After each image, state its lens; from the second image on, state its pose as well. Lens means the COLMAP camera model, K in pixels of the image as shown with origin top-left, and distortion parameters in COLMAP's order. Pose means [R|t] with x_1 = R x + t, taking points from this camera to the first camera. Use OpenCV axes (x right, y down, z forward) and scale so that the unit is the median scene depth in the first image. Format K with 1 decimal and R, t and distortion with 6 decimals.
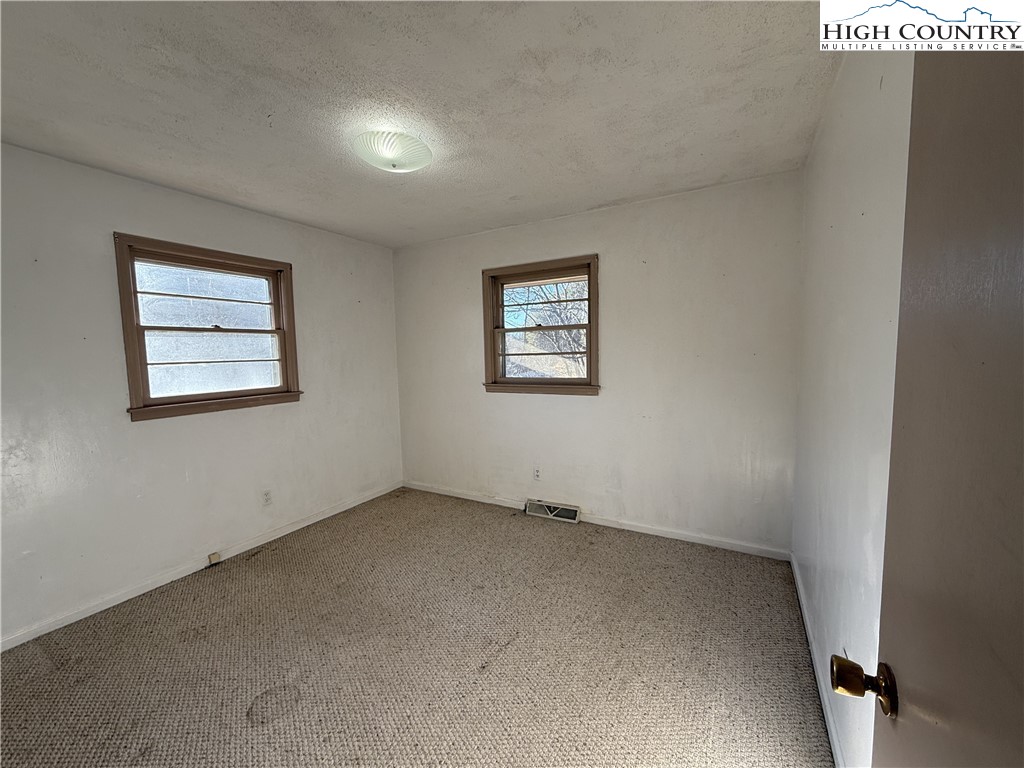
lens RADIAL K [[410.0, 0, 512.0], [0, 410.0, 384.0], [0, 0, 1]] dist [0.000882, 0.000035]
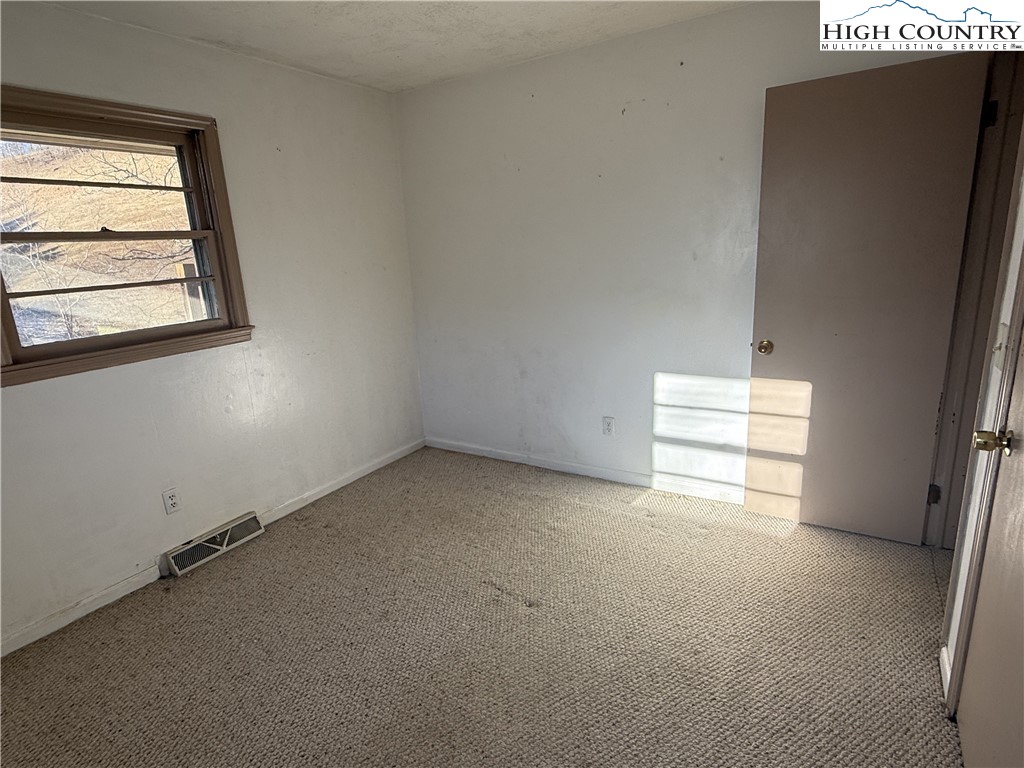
lens RADIAL K [[552.2, 0, 512.0], [0, 552.2, 384.0], [0, 0, 1]] dist [-0.001579, -0.000262]
pose [[0.044656, -0.225300, 0.973265, -0.692789], [0.133591, 0.966834, 0.217682, -0.043513], [-0.990030, 0.120299, 0.073273, 0.522398]]
